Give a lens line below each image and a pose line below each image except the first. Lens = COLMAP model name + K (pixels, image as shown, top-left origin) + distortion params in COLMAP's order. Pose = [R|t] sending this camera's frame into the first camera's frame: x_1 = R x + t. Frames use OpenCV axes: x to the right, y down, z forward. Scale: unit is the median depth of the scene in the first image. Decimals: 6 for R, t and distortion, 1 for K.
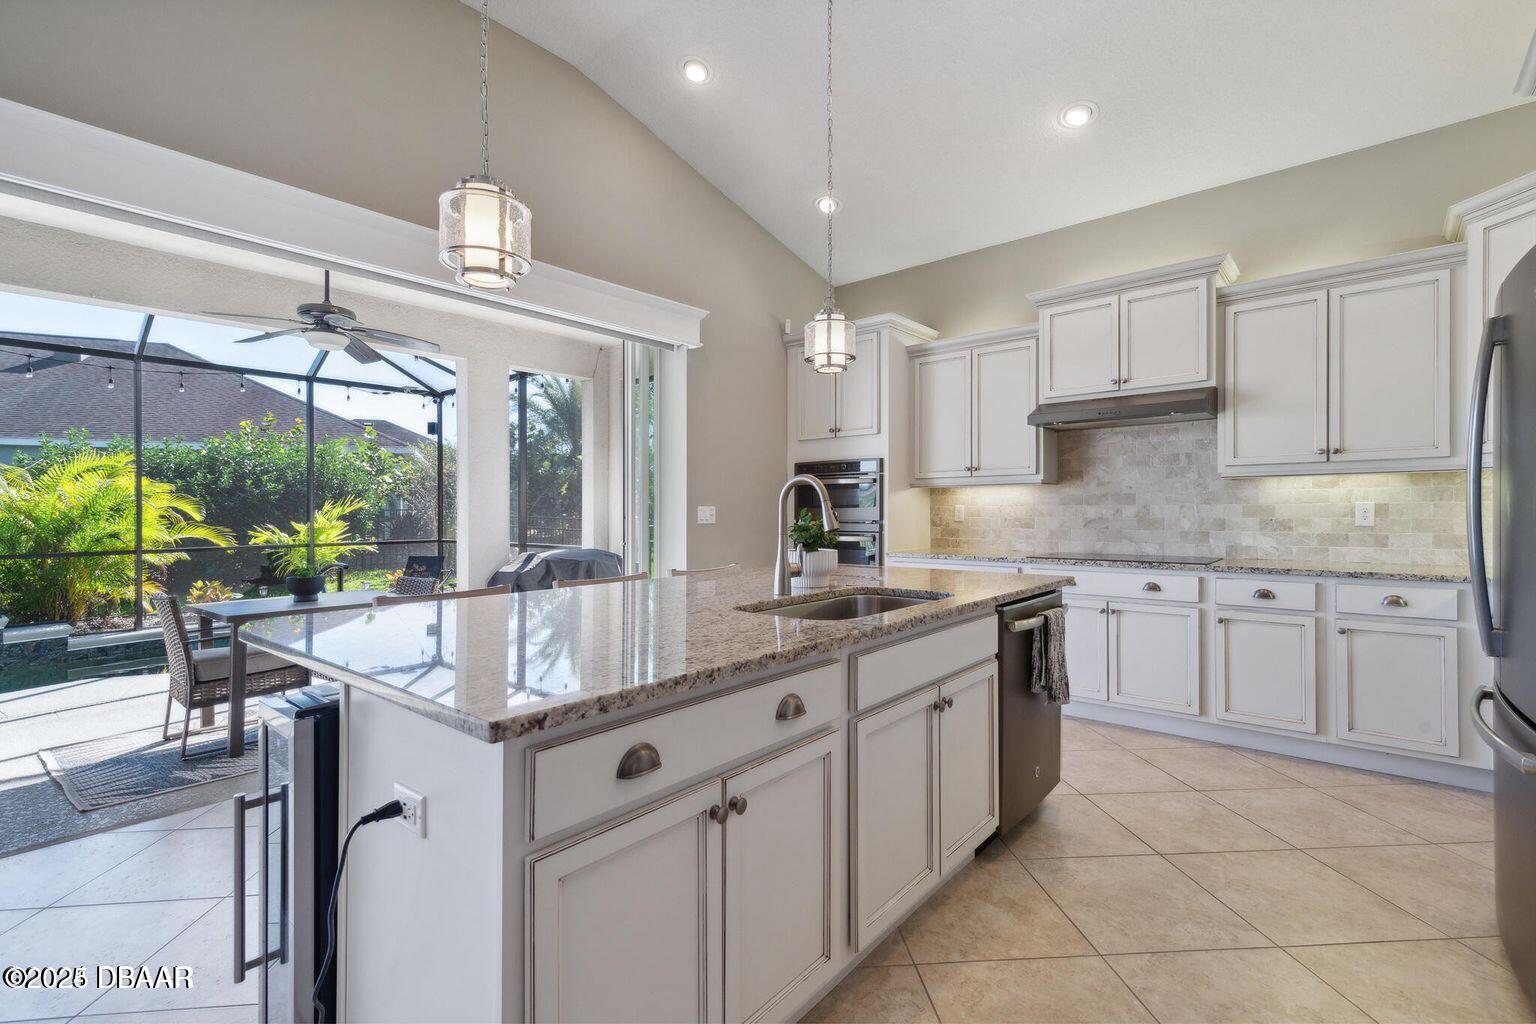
lens RADIAL K [[695.0, 0, 768.8], [0, 695.0, 516.6], [0, 0, 1]] dist [0.018209, -0.000998]
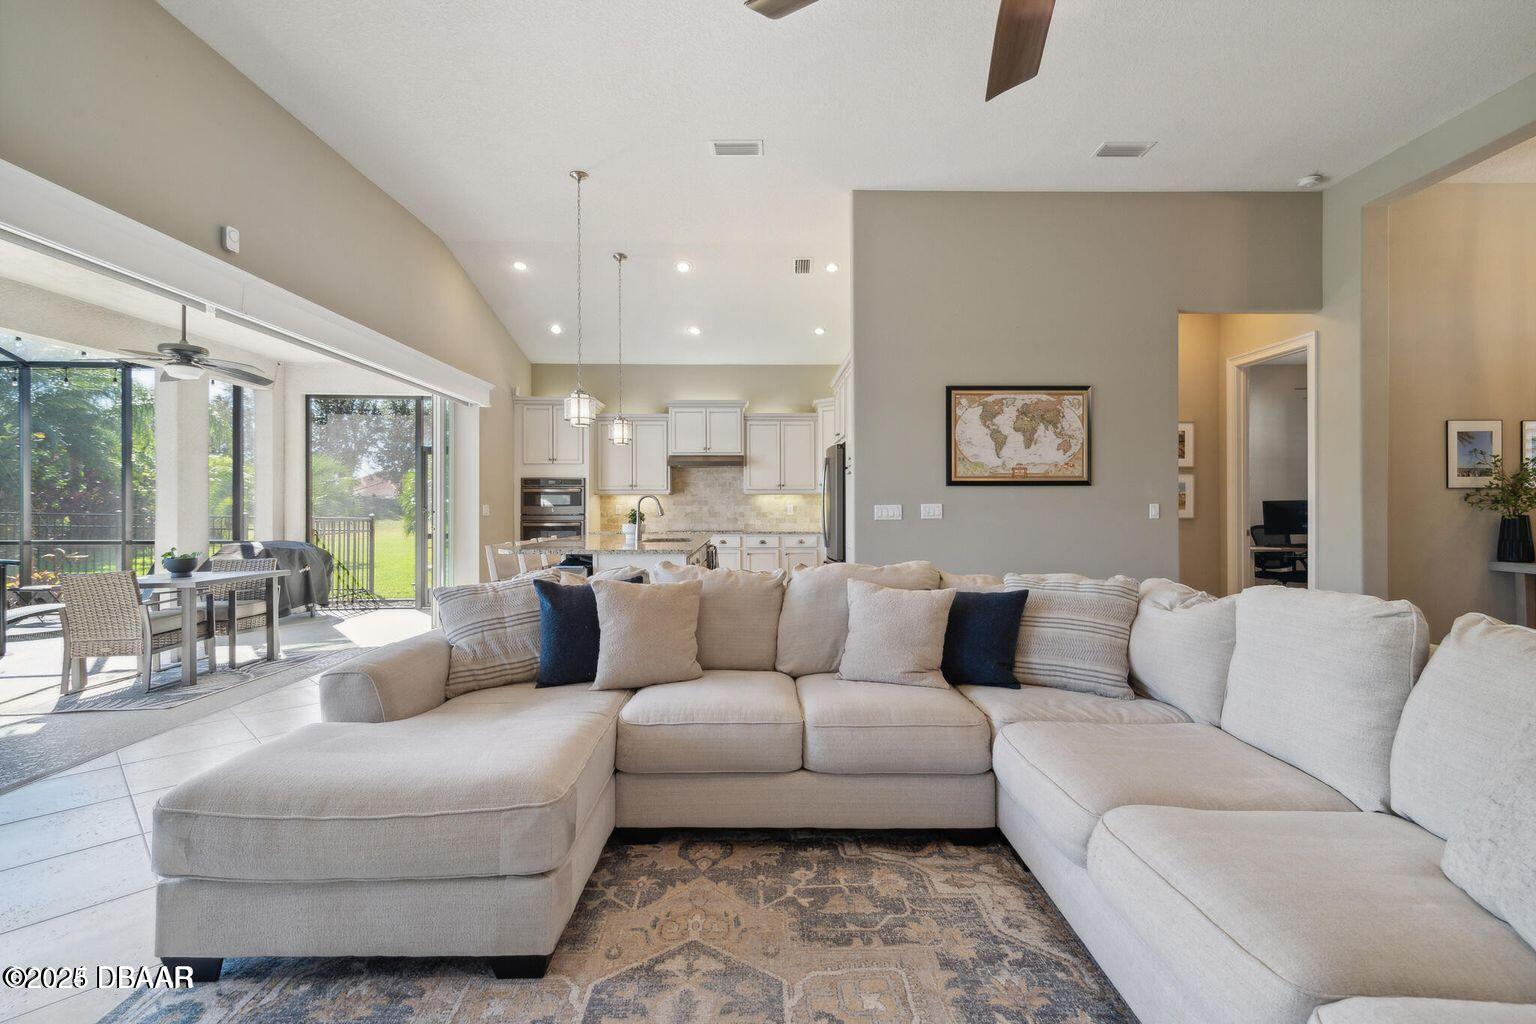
lens RADIAL K [[695.0, 0, 766.5], [0, 695.0, 508.1], [0, 0, 1]] dist [0.018209, -0.000998]
pose [[0.749569, 0.001417, 0.661924, -0.796946], [0.000589, 0.999996, -0.002808, -0.004017], [-0.661926, 0.002495, 0.749565, -0.748901]]
